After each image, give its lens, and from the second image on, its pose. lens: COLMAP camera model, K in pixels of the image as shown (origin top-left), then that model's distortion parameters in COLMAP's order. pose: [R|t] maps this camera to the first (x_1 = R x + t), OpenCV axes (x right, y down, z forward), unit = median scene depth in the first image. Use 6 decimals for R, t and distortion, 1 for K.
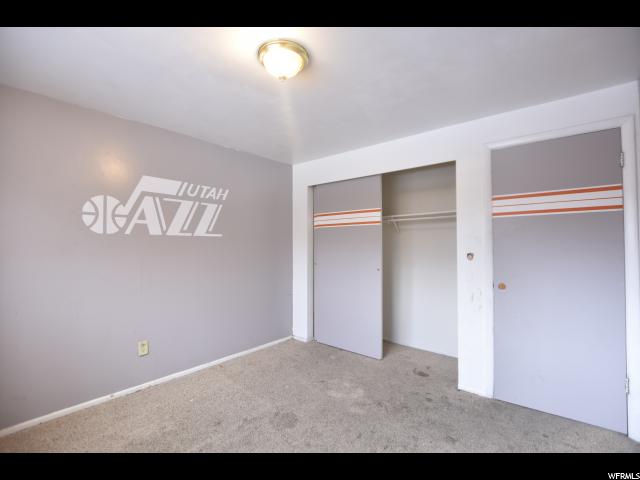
lens RADIAL K [[284.9, 0, 318.7], [0, 284.9, 241.8], [0, 0, 1]] dist [-0.017369, 0.000204]
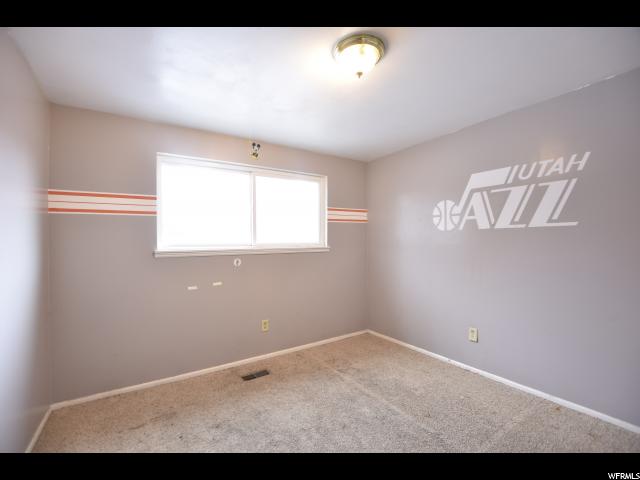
lens RADIAL K [[284.9, 0, 318.7], [0, 284.9, 241.8], [0, 0, 1]] dist [-0.017369, 0.000204]
pose [[-0.263442, 0.008454, -0.964638, 0.541213], [0.025681, 0.999669, 0.001747, 0.004474], [0.964333, -0.024312, -0.263572, 0.681326]]
